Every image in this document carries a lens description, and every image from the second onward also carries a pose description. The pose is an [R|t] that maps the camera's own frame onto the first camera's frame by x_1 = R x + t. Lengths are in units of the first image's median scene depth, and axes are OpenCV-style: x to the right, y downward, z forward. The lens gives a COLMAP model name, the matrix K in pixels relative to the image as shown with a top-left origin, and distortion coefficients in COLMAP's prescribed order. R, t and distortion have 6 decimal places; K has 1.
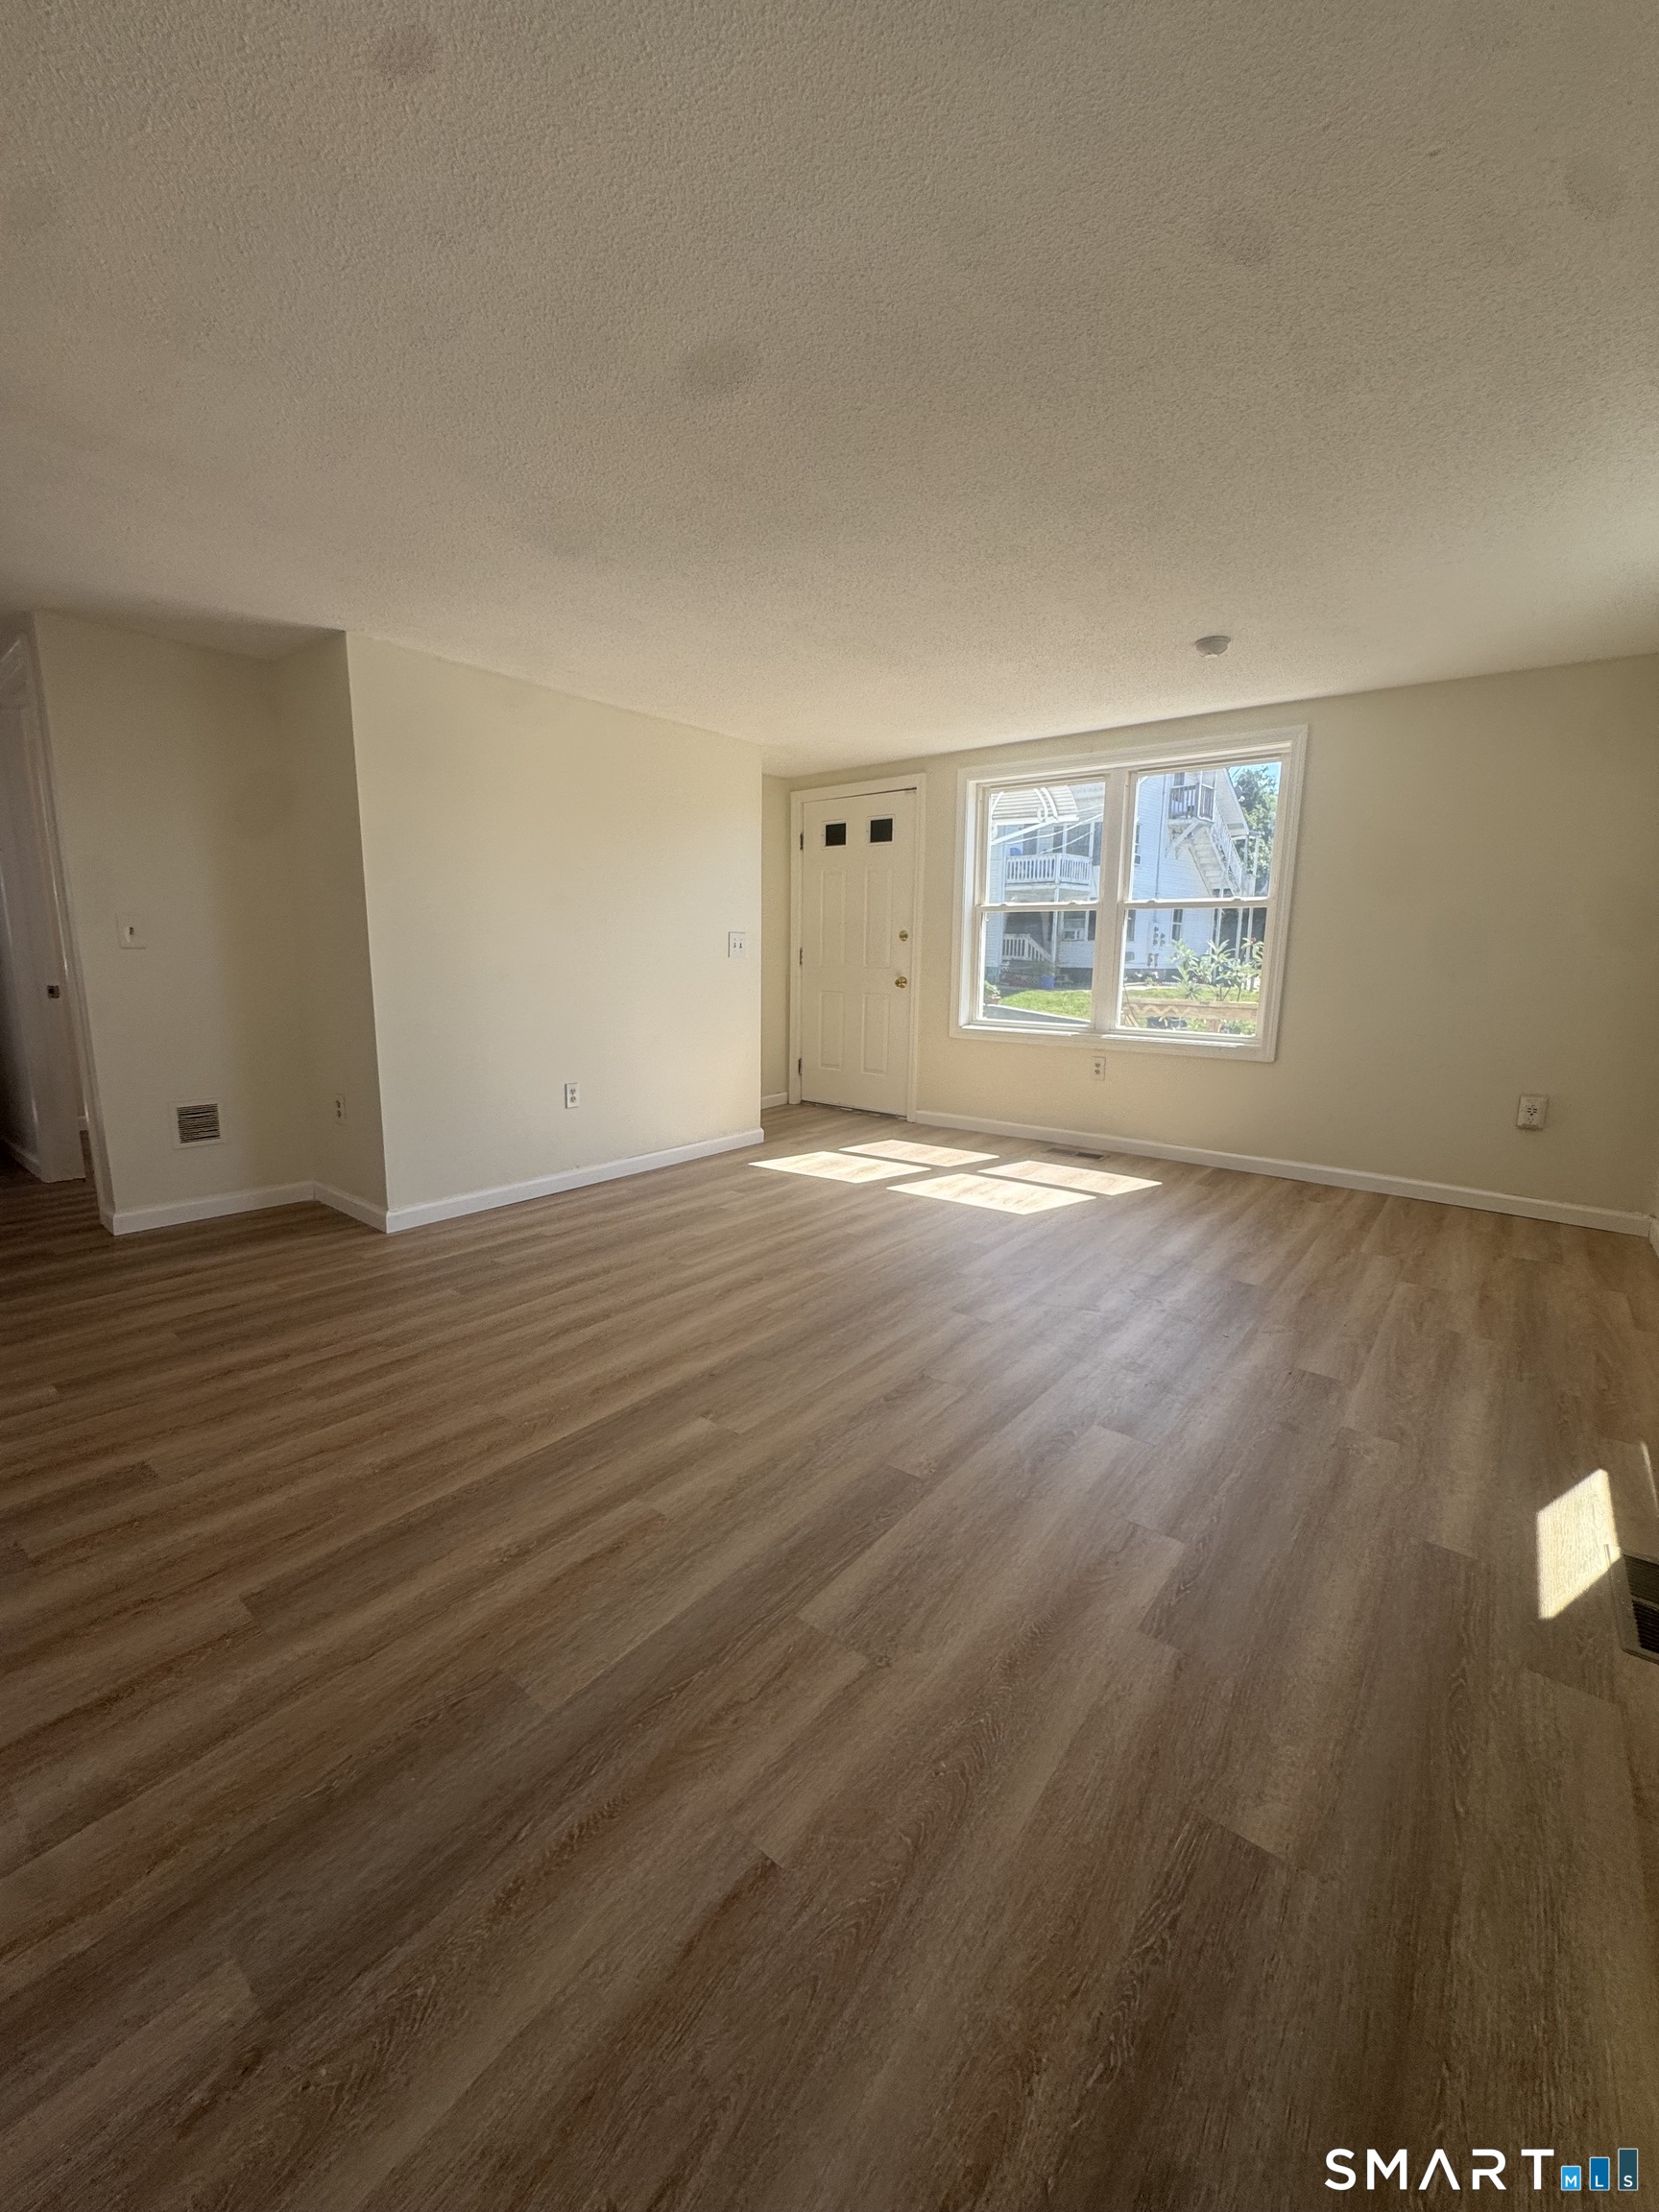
lens RADIAL K [[880.9, 0, 829.5], [0, 880.9, 1110.1], [0, 0, 1]] dist [-0.003701, 0.000242]
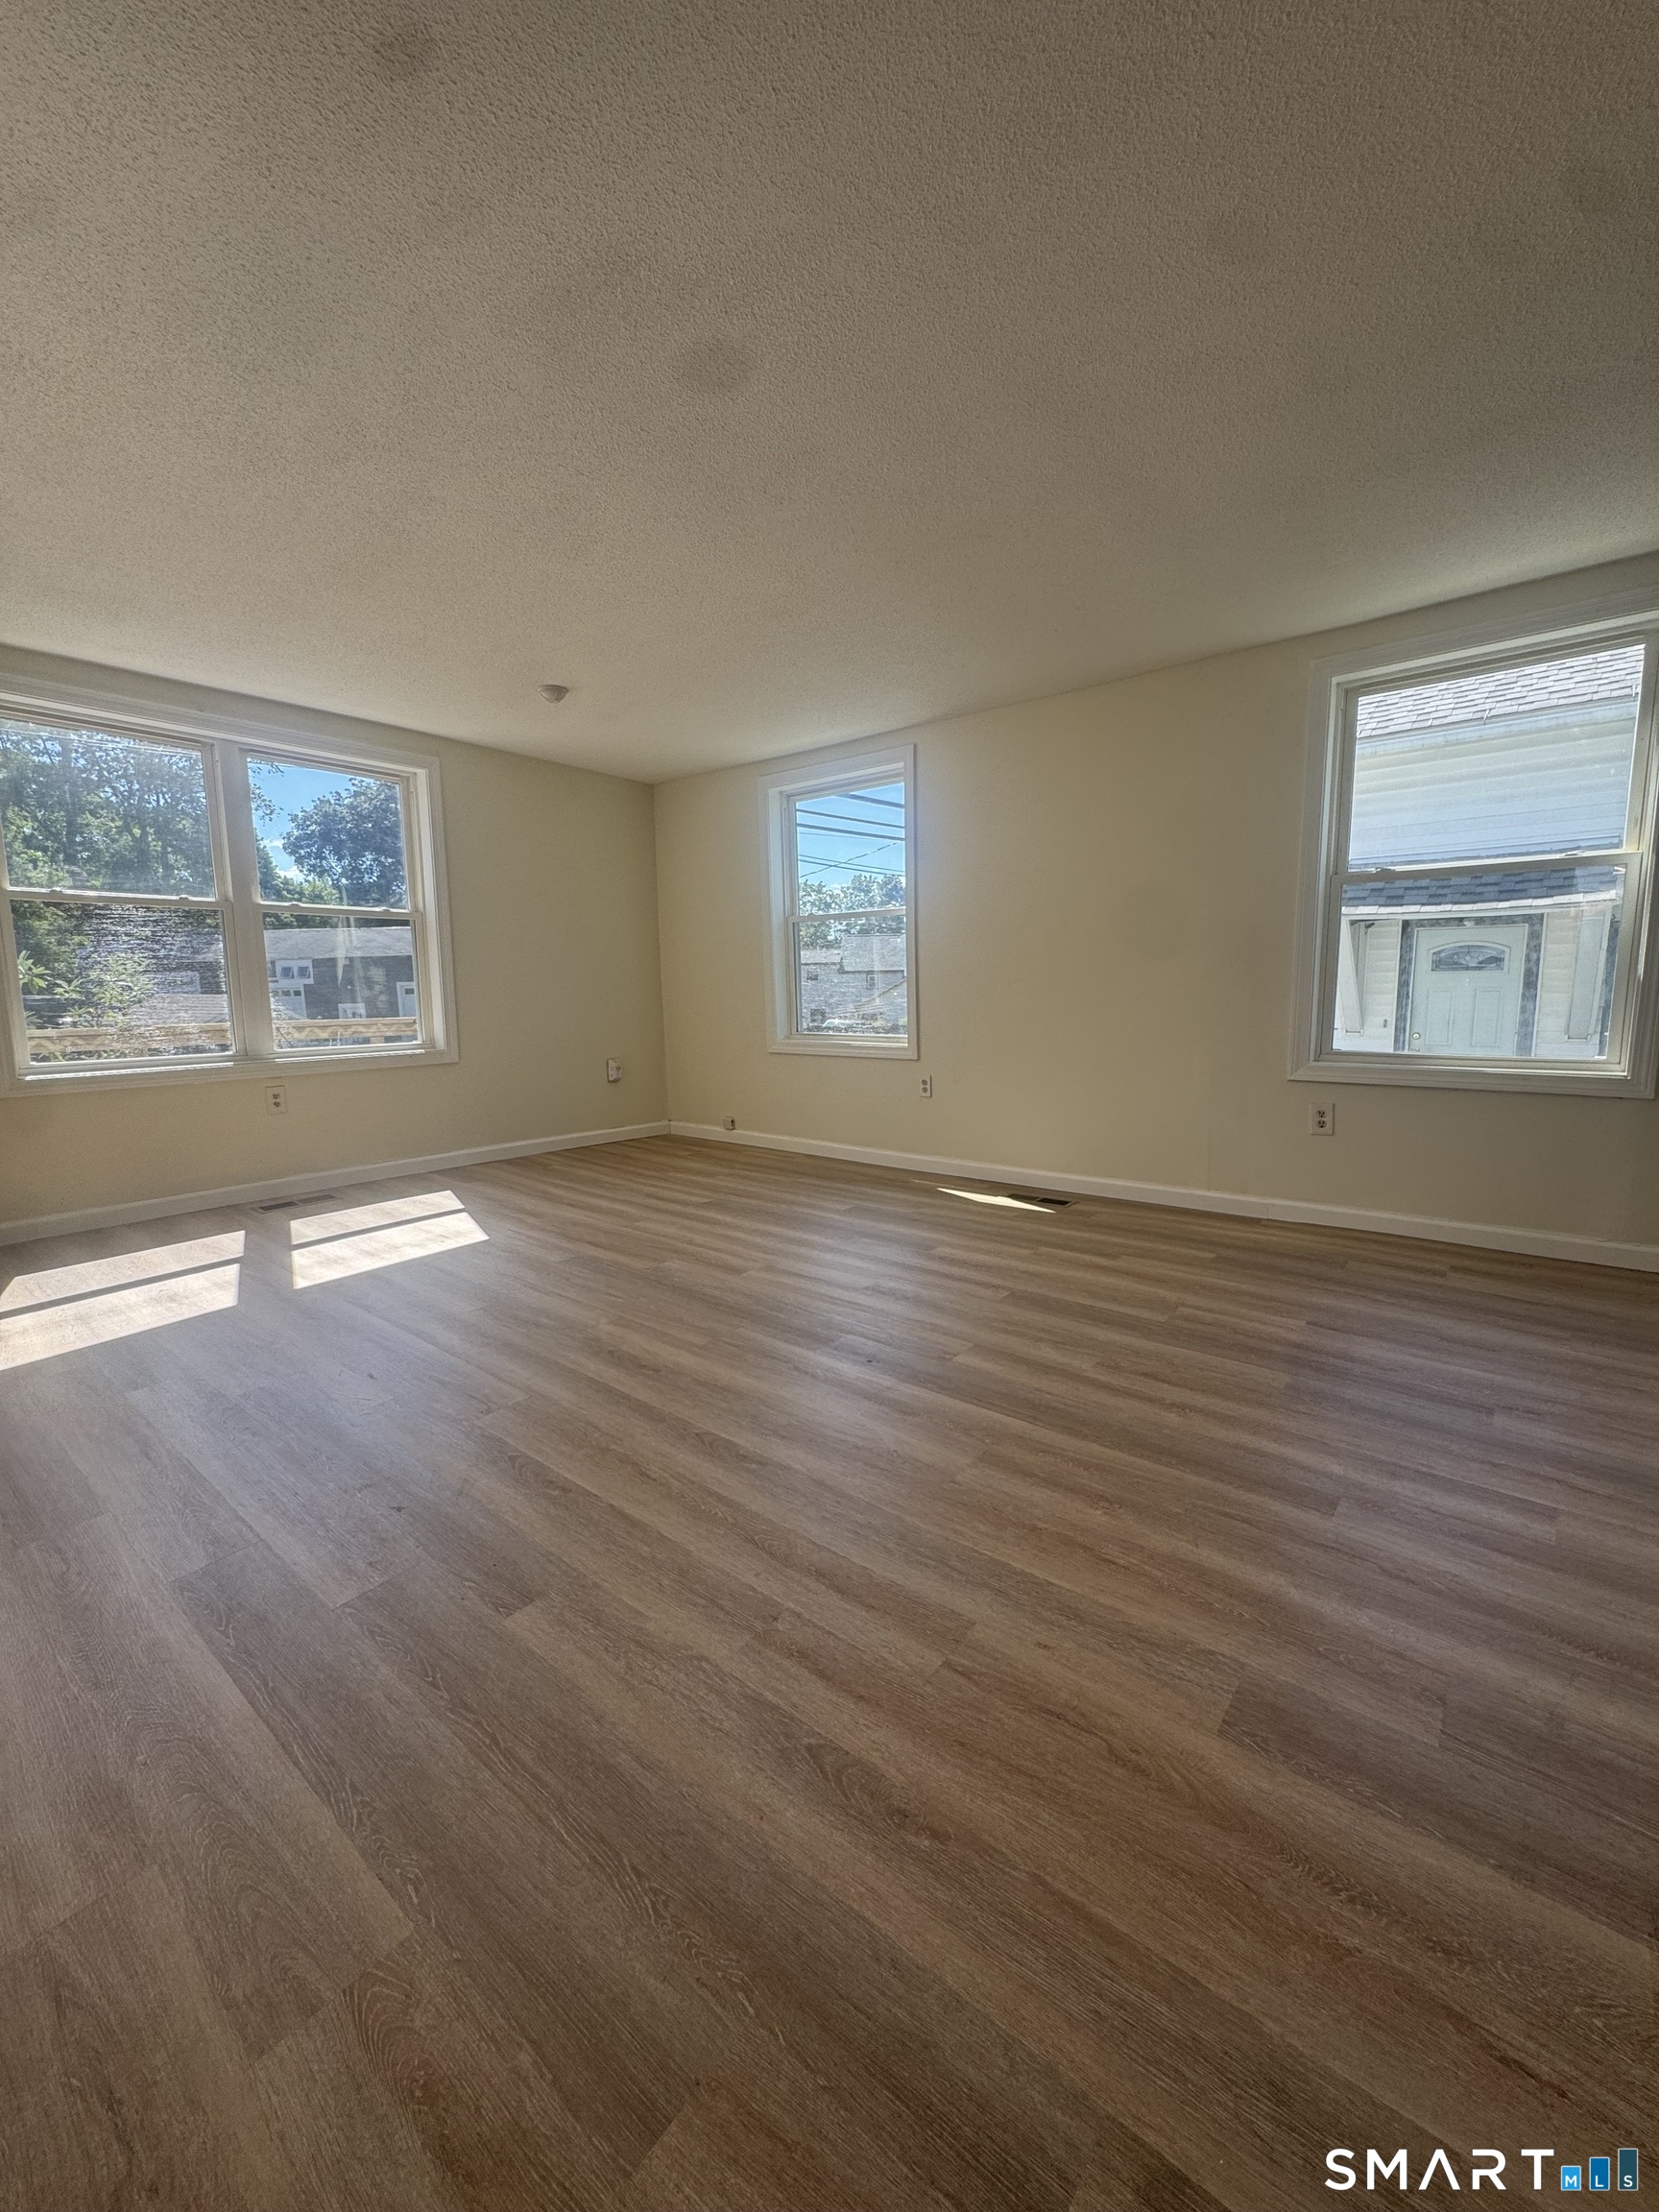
lens RADIAL K [[880.9, 0, 829.5], [0, 880.9, 1110.1], [0, 0, 1]] dist [-0.003701, 0.000242]
pose [[0.017547, -0.150940, 0.988387, -1.212213], [0.185901, 0.971795, 0.145106, -0.145273], [-0.982412, 0.181196, 0.045112, 1.063634]]
